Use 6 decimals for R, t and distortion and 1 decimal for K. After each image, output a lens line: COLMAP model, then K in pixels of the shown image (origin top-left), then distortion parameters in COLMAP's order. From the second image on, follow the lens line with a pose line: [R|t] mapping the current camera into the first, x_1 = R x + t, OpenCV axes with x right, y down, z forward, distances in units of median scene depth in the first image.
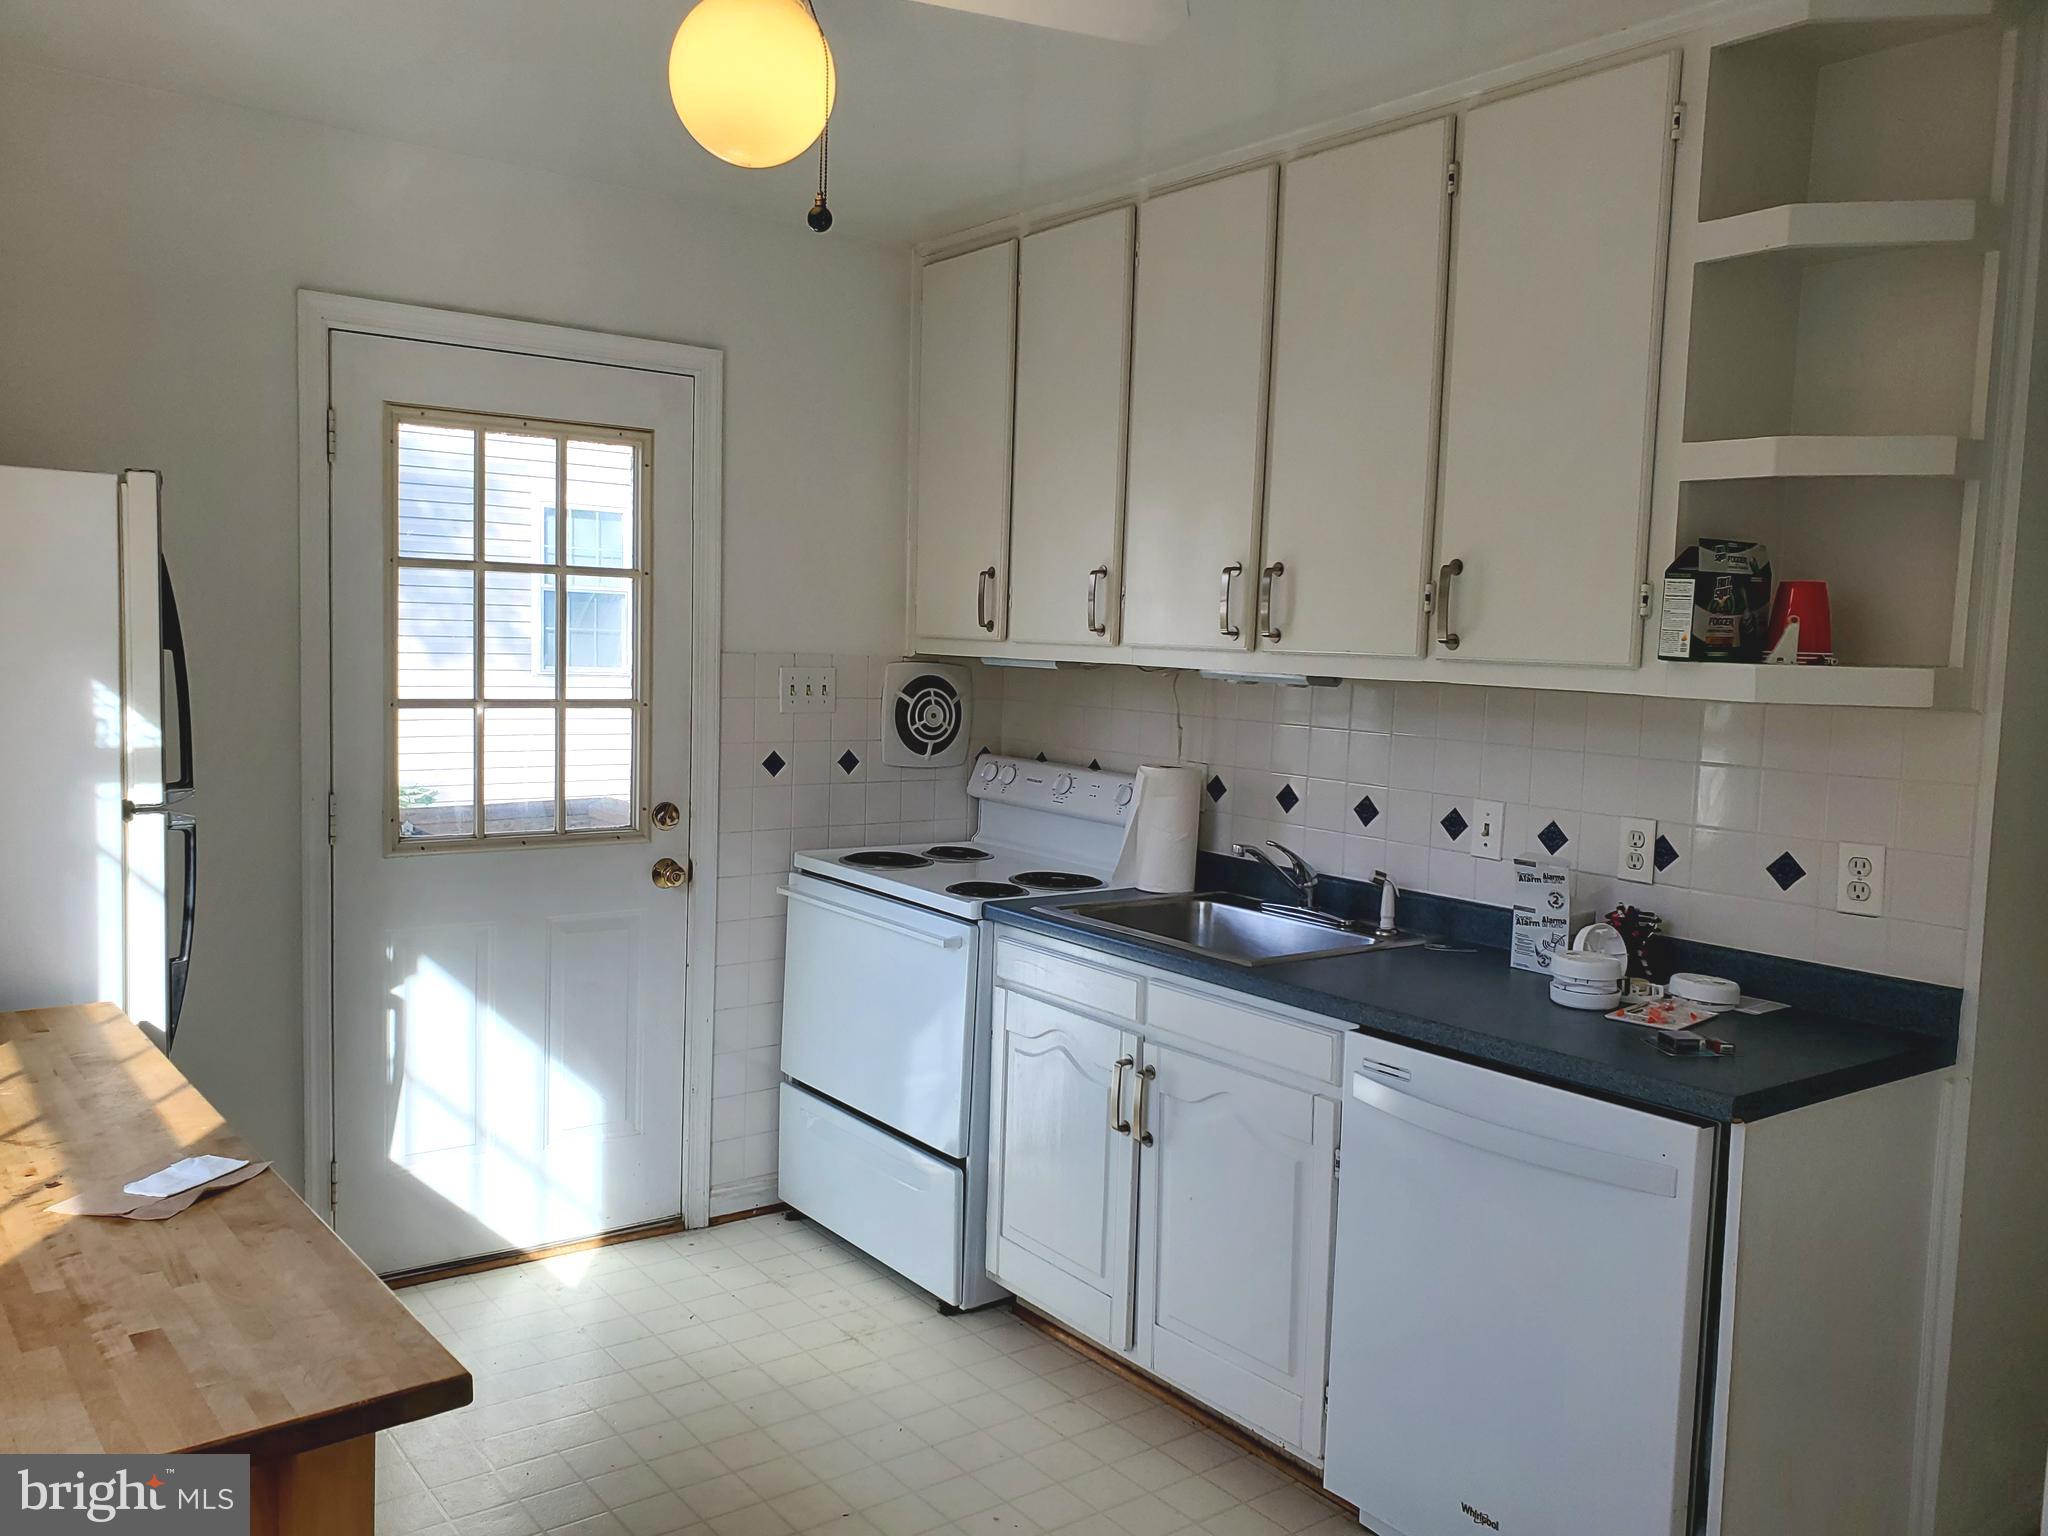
lens RADIAL K [[1614.3, 0, 1029.8], [0, 1614.3, 761.8], [0, 0, 1]] dist [0.007455, -0.001413]
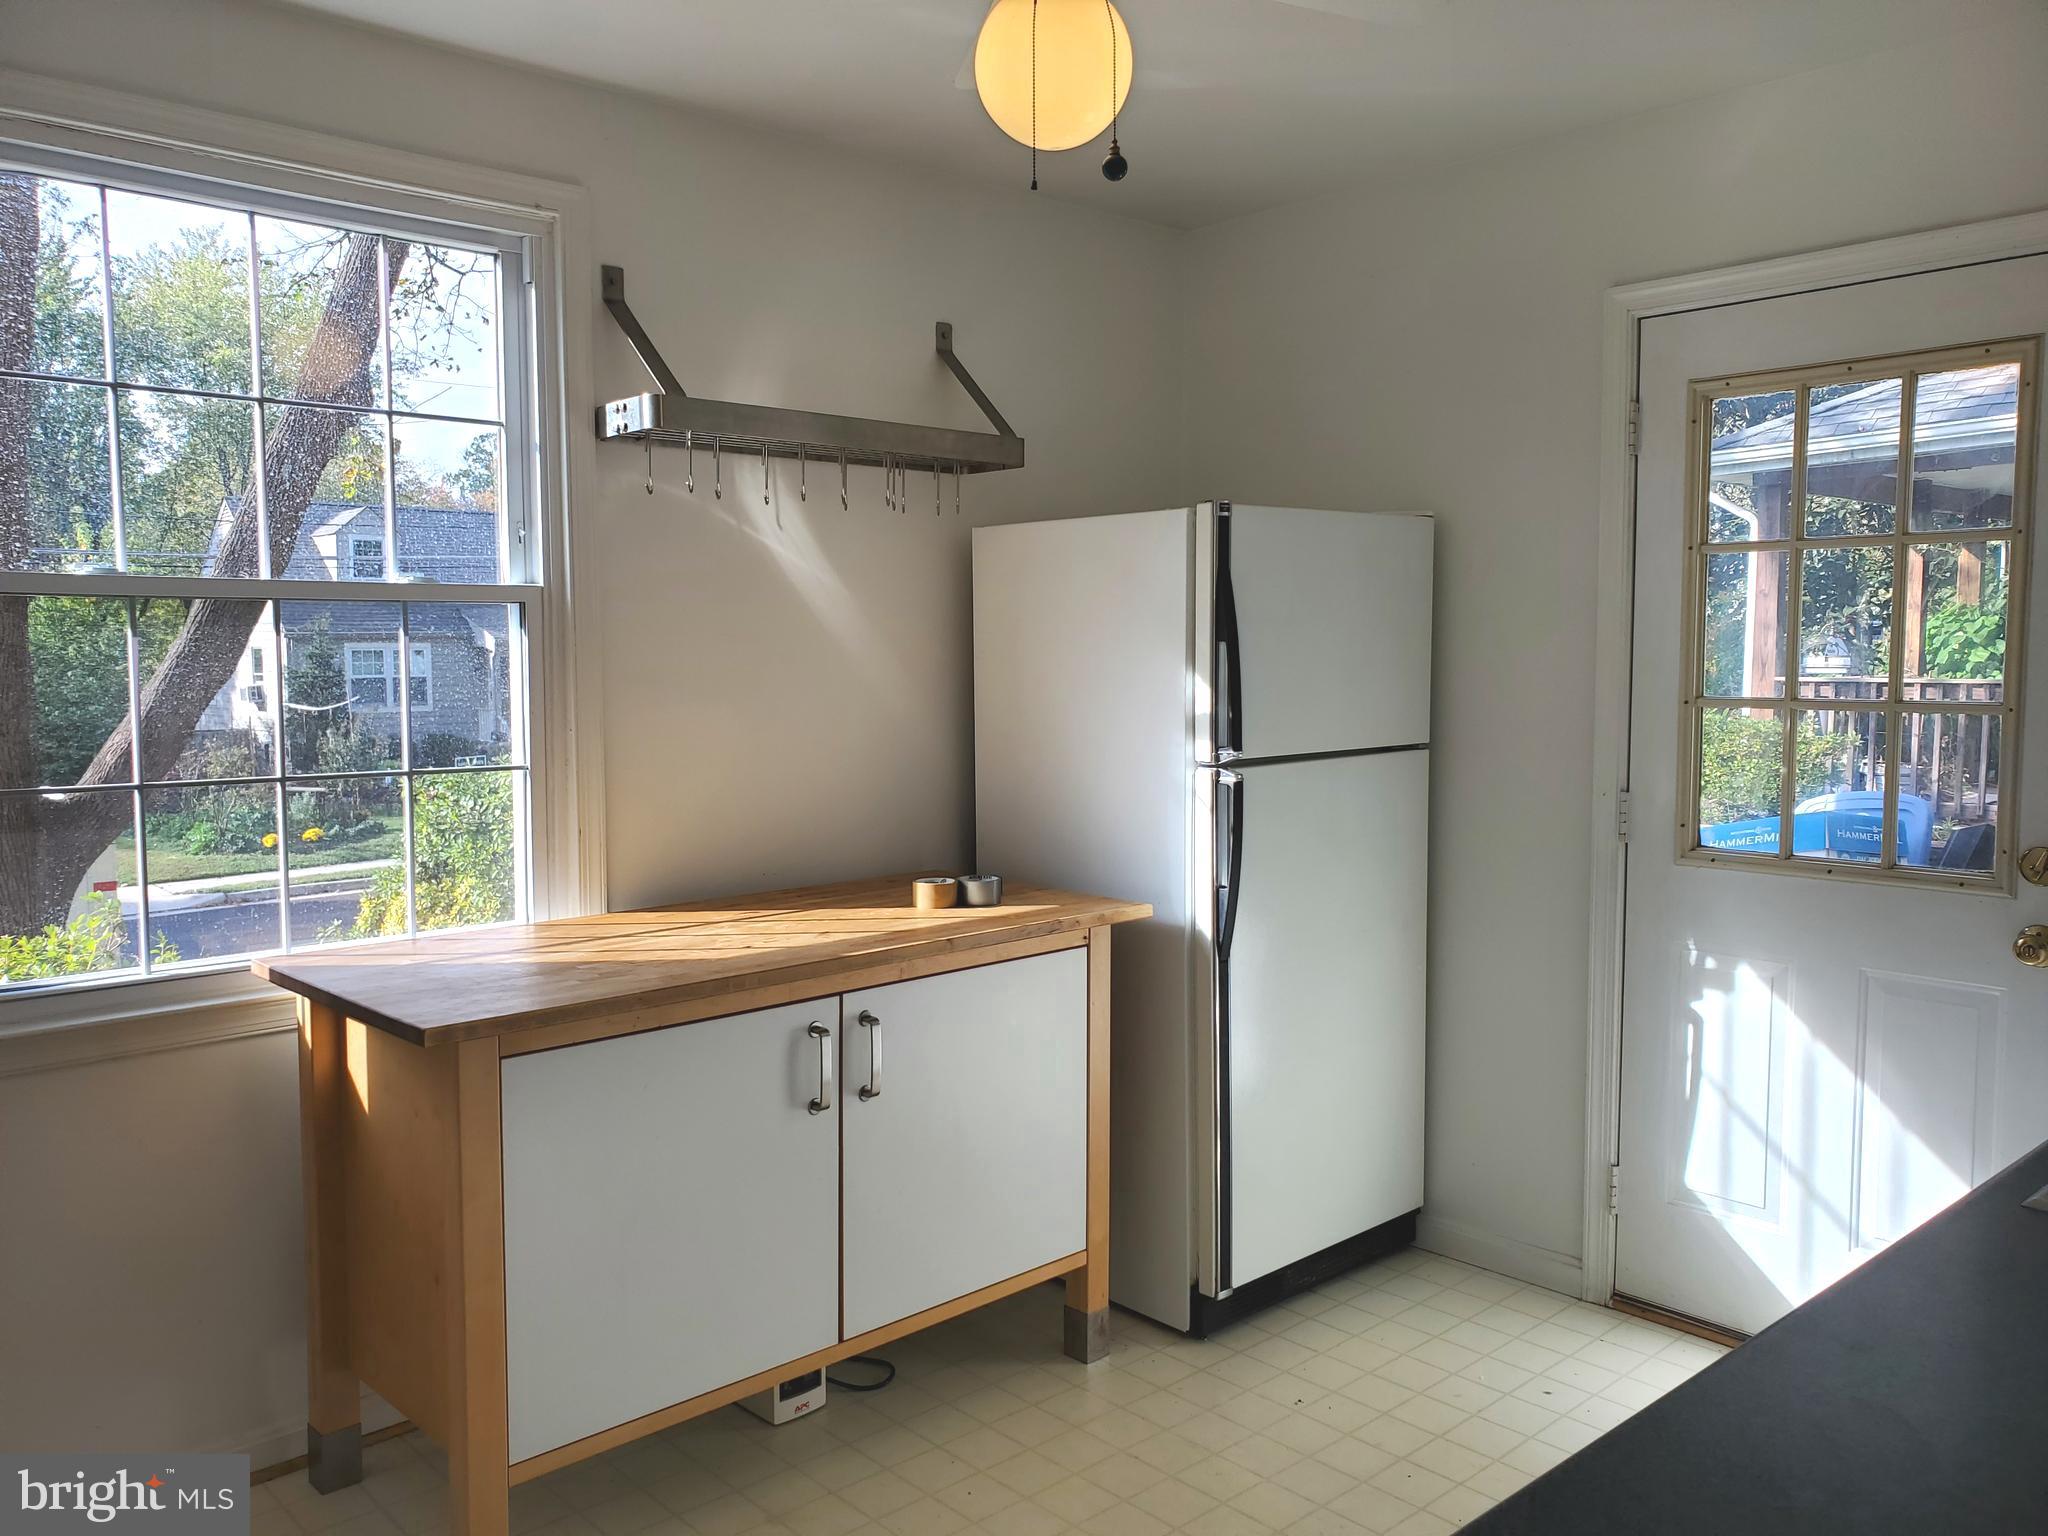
lens RADIAL K [[1614.3, 0, 1030.2], [0, 1614.3, 770.8], [0, 0, 1]] dist [0.007455, -0.001413]
pose [[0.091009, 0.060290, -0.994023, 0.507602], [-0.075843, 0.995686, 0.053447, -0.015589], [0.992958, 0.070525, 0.095189, 0.526200]]
